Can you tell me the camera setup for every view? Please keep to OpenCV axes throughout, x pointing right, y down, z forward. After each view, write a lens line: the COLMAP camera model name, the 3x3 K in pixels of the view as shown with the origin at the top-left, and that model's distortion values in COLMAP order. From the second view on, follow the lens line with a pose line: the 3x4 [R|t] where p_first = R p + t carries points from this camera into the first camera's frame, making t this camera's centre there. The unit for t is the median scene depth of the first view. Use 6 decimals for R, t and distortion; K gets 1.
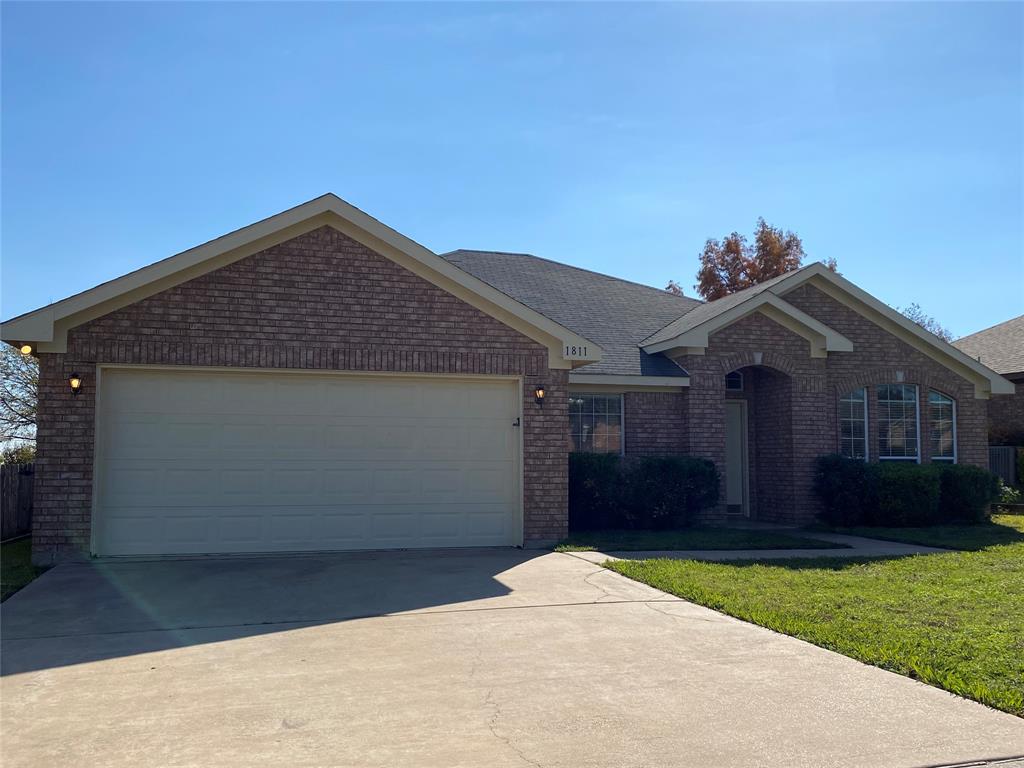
lens RADIAL K [[944.2, 0, 512.0], [0, 944.2, 384.0], [0, 0, 1]] dist [0.181973, -0.496211]
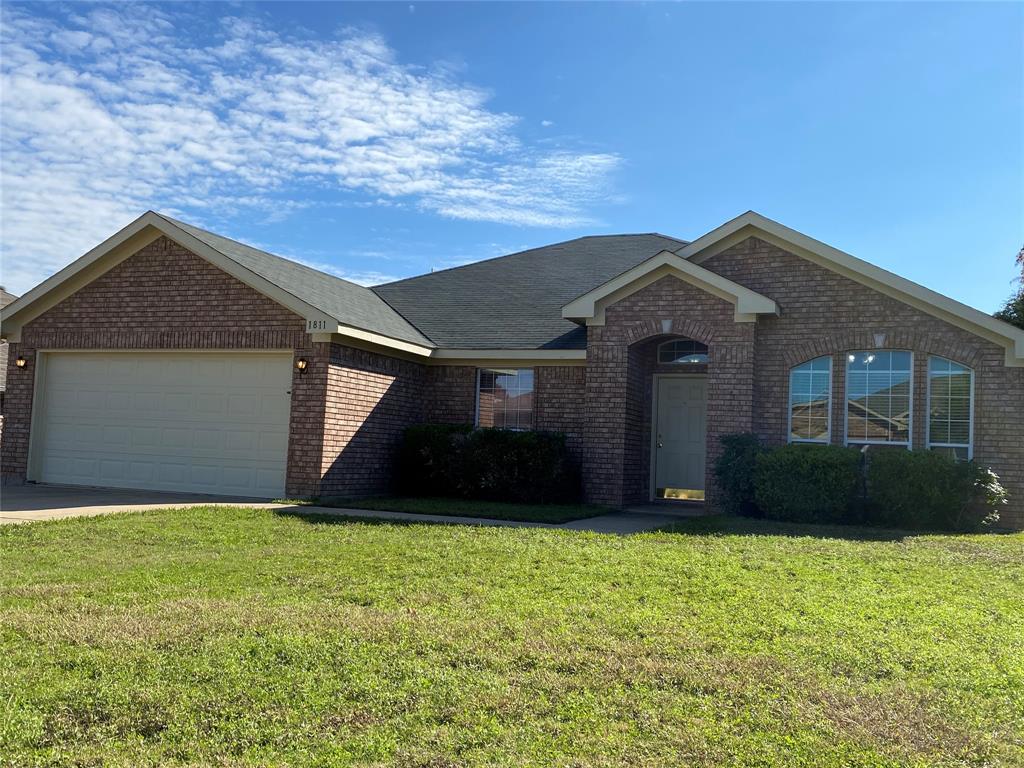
lens RADIAL K [[944.2, 0, 512.0], [0, 944.2, 384.0], [0, 0, 1]] dist [0.181973, -0.496211]
pose [[0.795202, -0.013117, -0.606202, 0.912956], [0.009951, 0.999914, -0.008584, 0.045444], [0.606262, 0.000794, 0.795264, 0.256257]]
